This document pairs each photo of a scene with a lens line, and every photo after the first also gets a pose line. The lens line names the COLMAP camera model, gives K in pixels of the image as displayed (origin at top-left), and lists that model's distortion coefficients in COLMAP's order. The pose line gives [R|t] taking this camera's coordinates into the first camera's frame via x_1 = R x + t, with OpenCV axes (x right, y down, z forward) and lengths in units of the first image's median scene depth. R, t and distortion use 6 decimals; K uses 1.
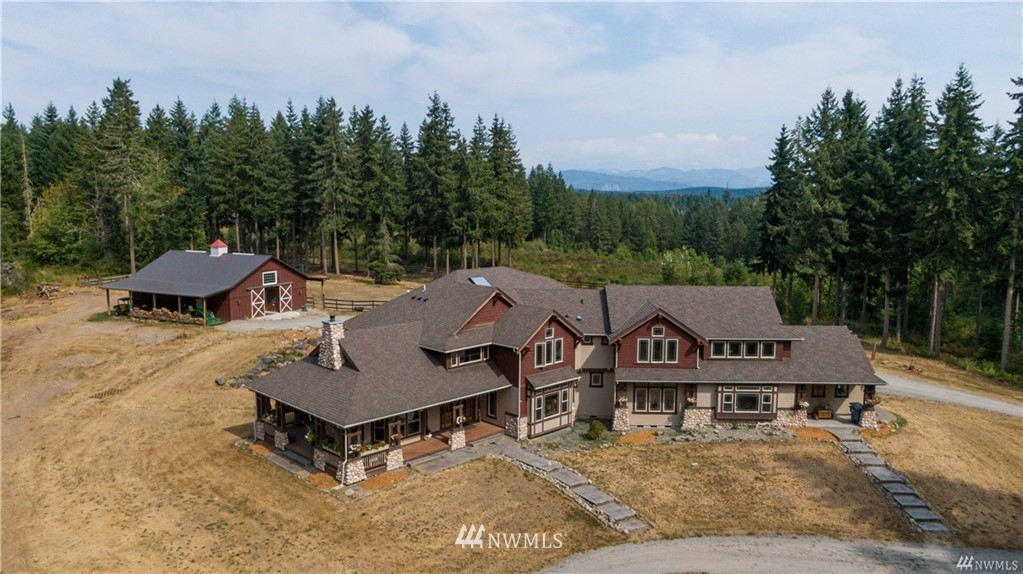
lens RADIAL K [[699.6, 0, 511.5], [0, 699.6, 287.0], [0, 0, 1]] dist [0.047517, -0.088975]
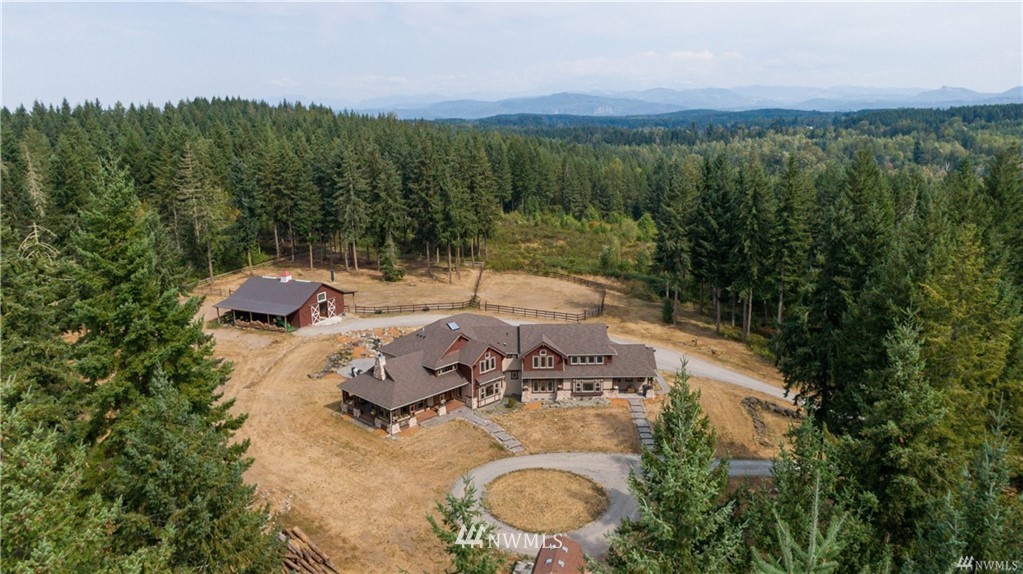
lens RADIAL K [[699.6, 0, 511.5], [0, 699.6, 287.0], [0, 0, 1]] dist [0.047517, -0.088975]
pose [[0.999733, -0.022314, 0.005950, 0.112456], [0.021563, 0.994201, 0.105354, -0.327326], [-0.008266, -0.105197, 0.994417, -0.930352]]
